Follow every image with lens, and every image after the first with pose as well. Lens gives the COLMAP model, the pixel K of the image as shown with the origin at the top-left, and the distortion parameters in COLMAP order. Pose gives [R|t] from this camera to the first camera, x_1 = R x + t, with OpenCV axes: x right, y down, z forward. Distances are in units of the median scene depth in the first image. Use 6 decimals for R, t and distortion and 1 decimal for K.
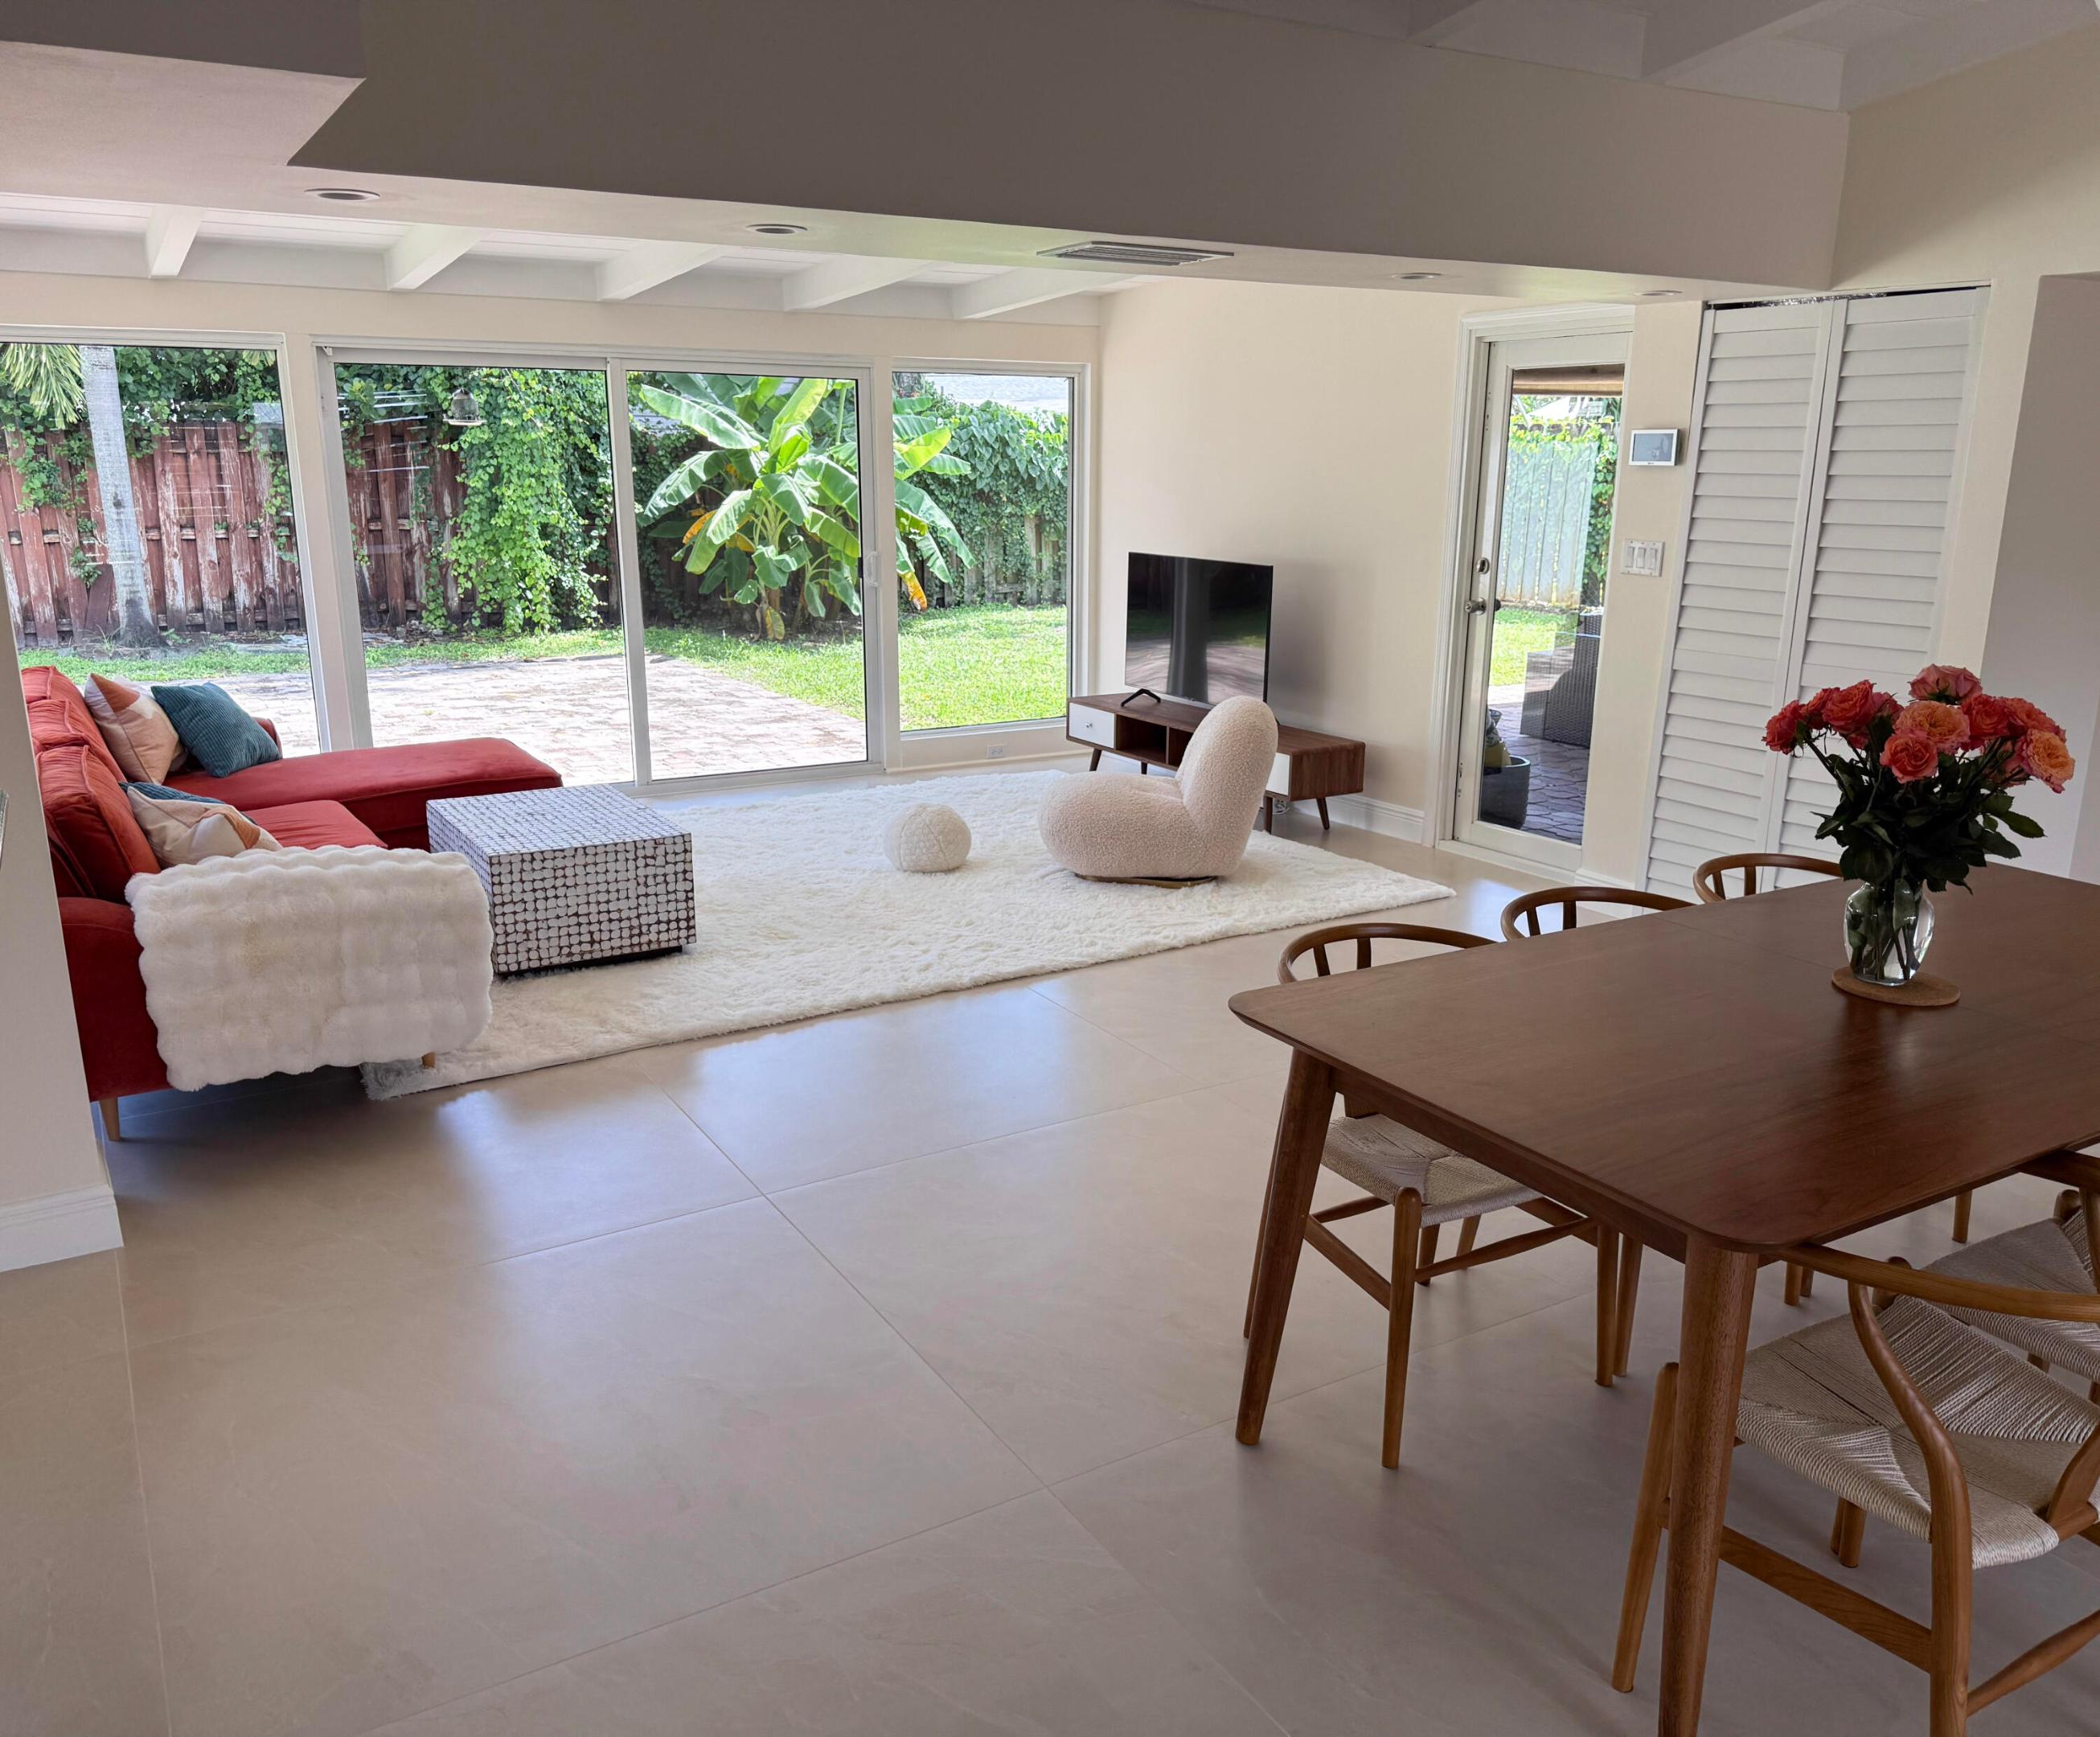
lens RADIAL K [[1577.9, 0, 1052.9], [0, 1577.9, 845.7], [0, 0, 1]] dist [0.201015, -0.324171]
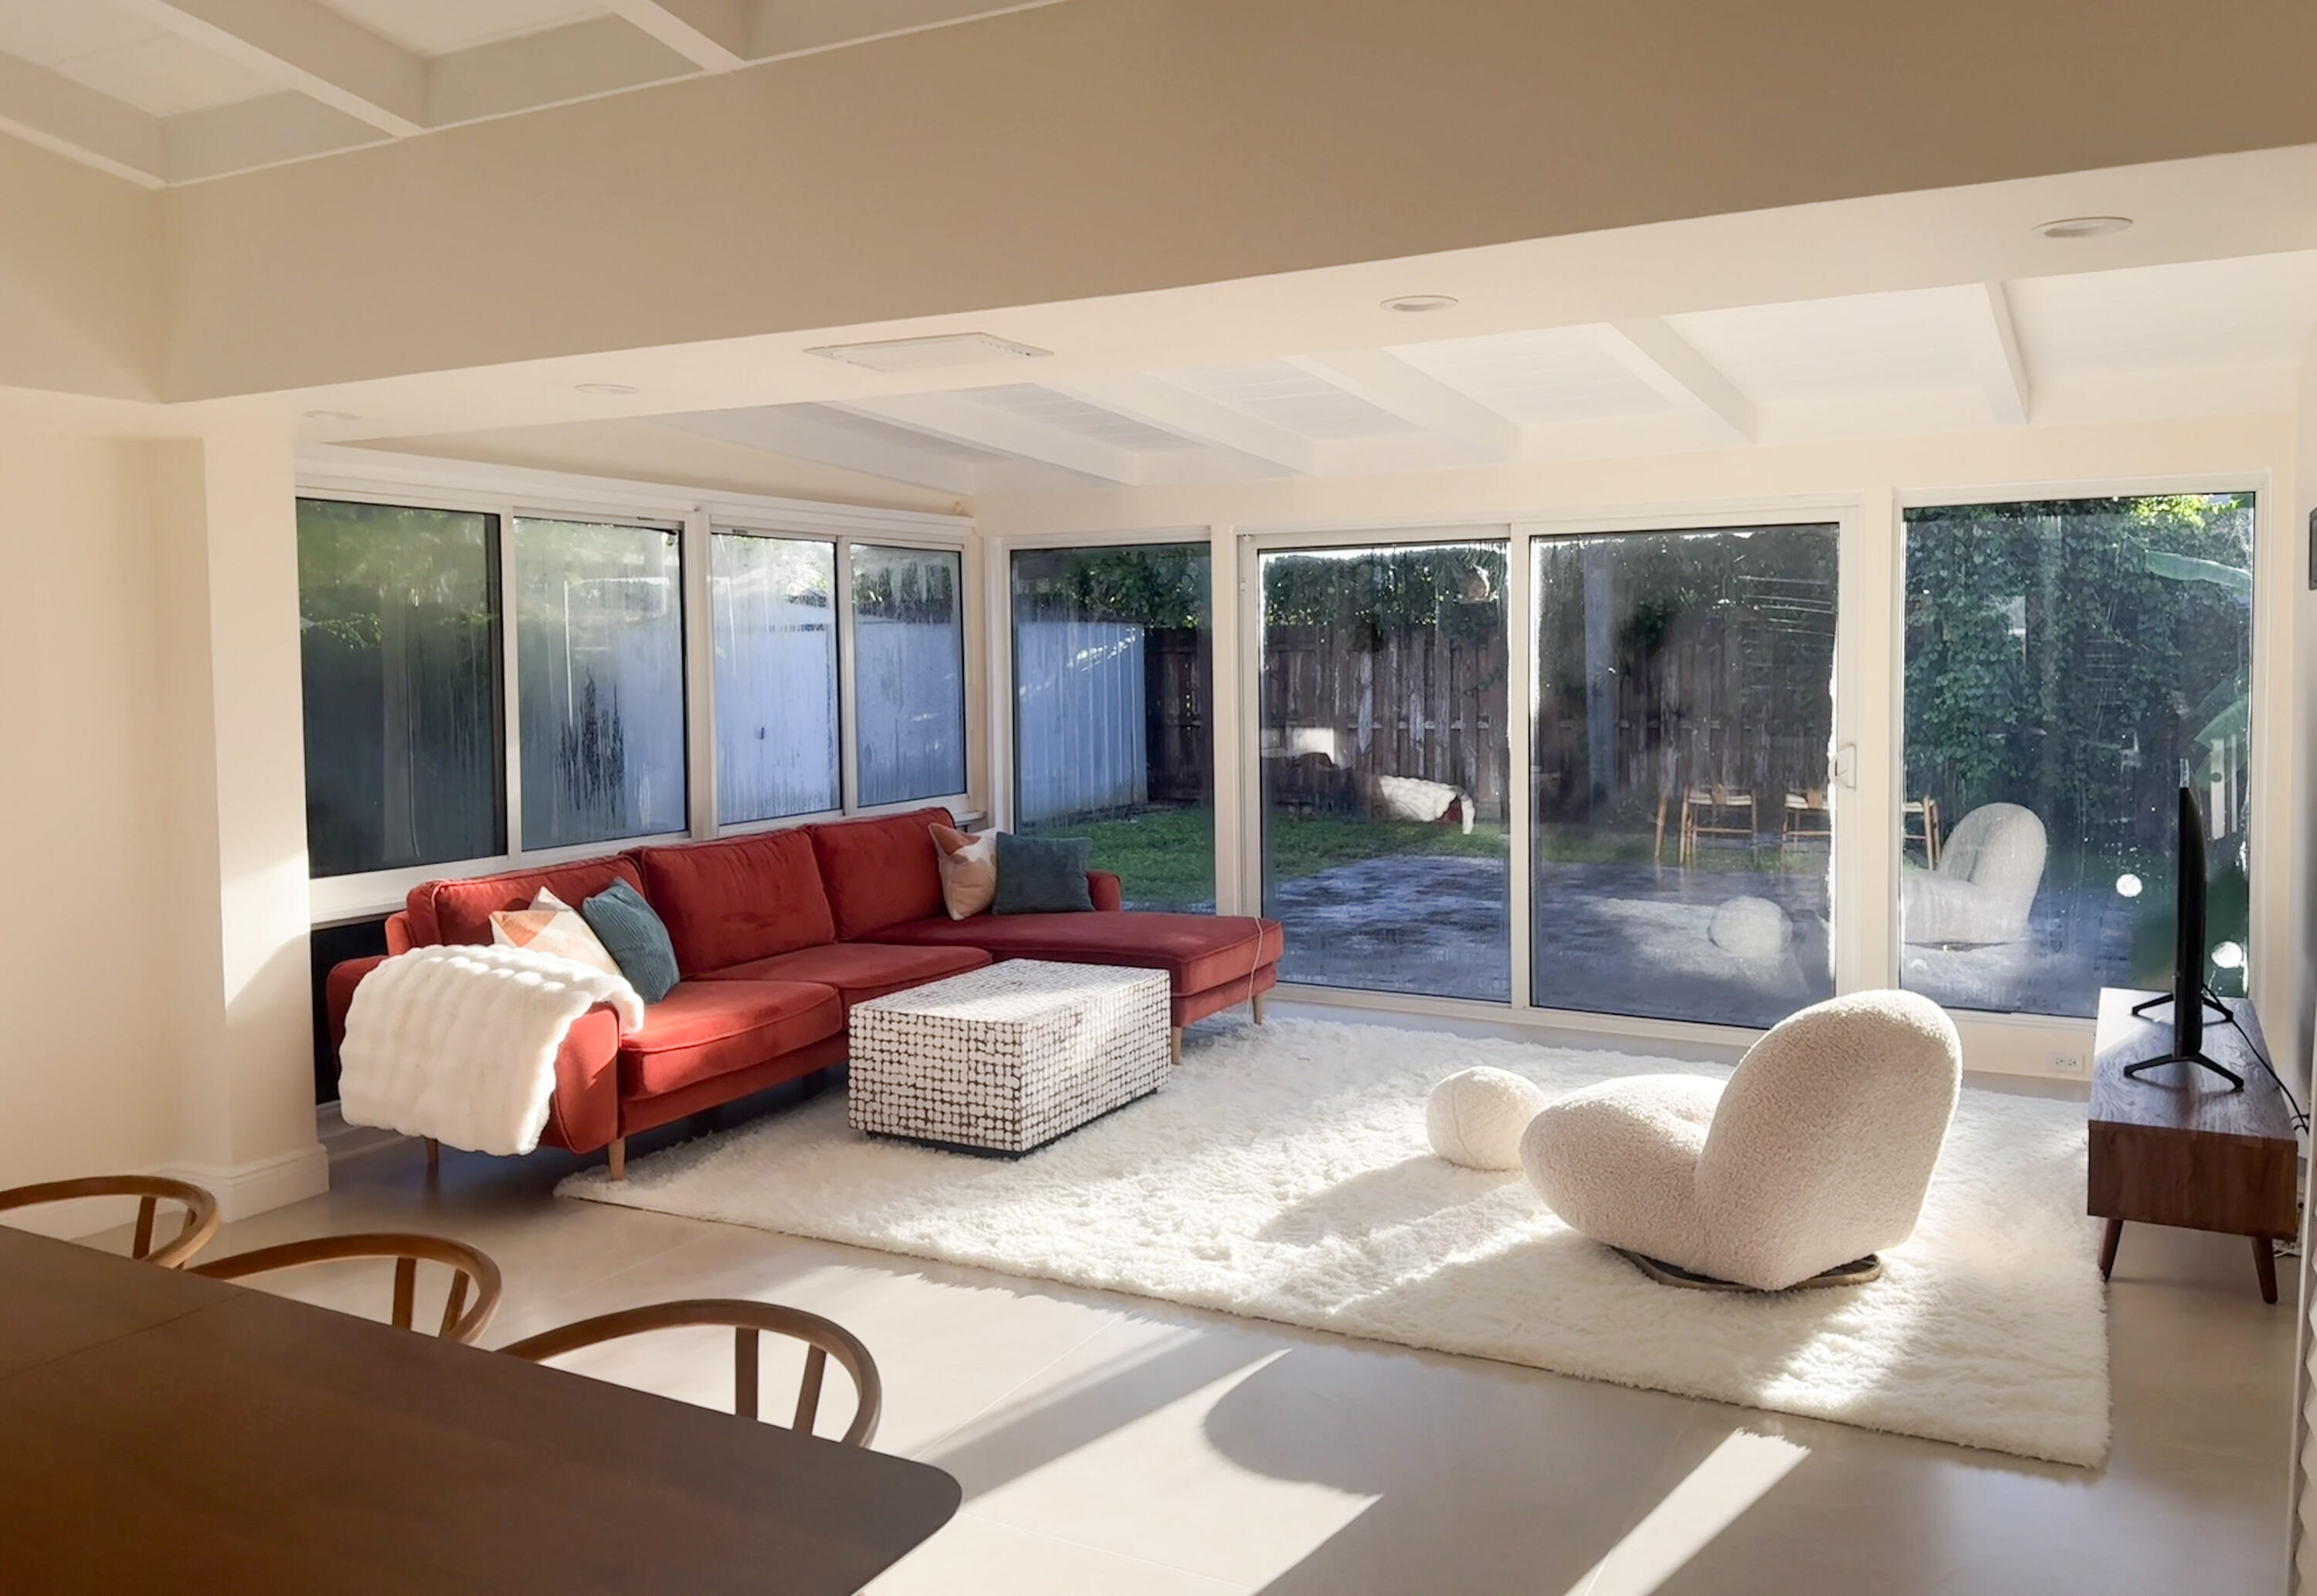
lens RADIAL K [[1759.6, 0, 1200.5], [0, 1759.6, 699.0], [0, 0, 1]] dist [0.073170, -0.005185]
pose [[0.541663, 0.014298, -0.840474, 0.655240], [-0.190829, 0.975842, -0.106383, -0.099220], [0.818649, 0.218010, 0.531306, 0.511035]]
